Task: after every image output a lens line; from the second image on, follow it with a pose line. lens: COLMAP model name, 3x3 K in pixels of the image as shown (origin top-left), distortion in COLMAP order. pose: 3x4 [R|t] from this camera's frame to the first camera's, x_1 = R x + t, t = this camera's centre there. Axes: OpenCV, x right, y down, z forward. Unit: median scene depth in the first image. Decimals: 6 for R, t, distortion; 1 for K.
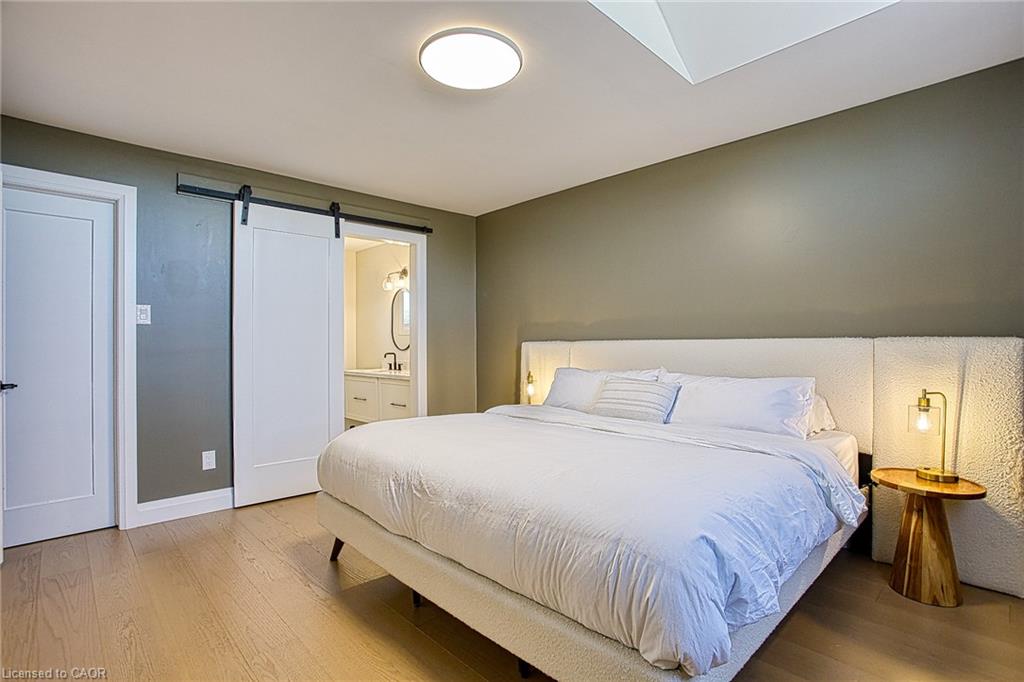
lens RADIAL K [[501.5, 0, 506.0], [0, 501.5, 344.3], [0, 0, 1]] dist [-0.060587, 0.024288]
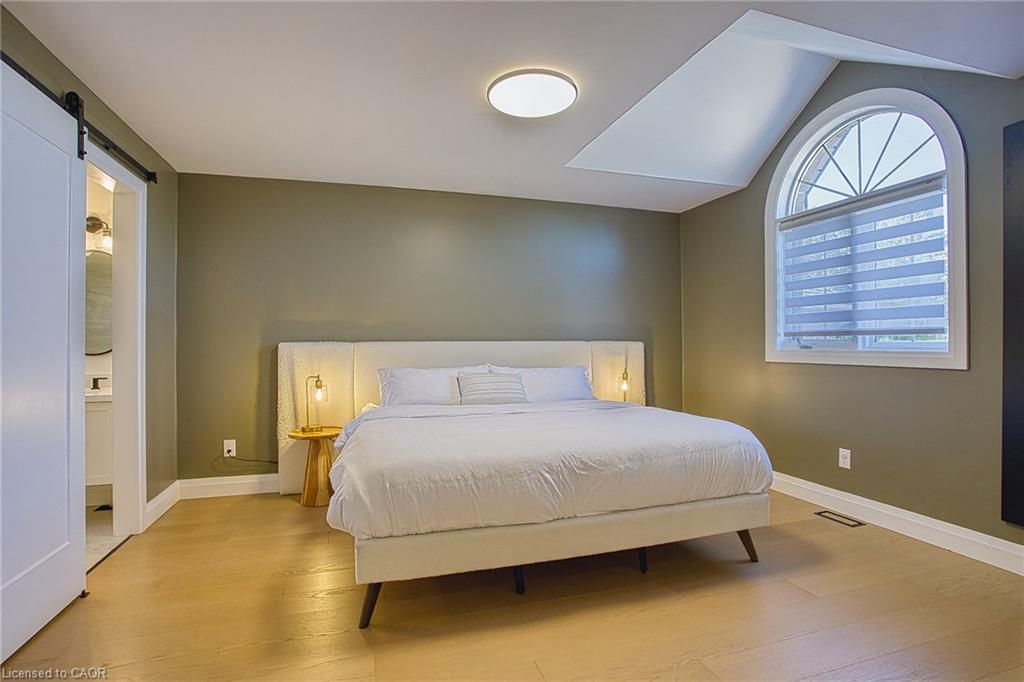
lens RADIAL K [[501.5, 0, 507.8], [0, 501.5, 341.4], [0, 0, 1]] dist [-0.060587, 0.024288]
pose [[0.423609, 0.005952, 0.905826, -1.088813], [0.003193, 0.999962, -0.008064, 0.002680], [-0.905840, 0.006308, 0.423574, 0.551382]]
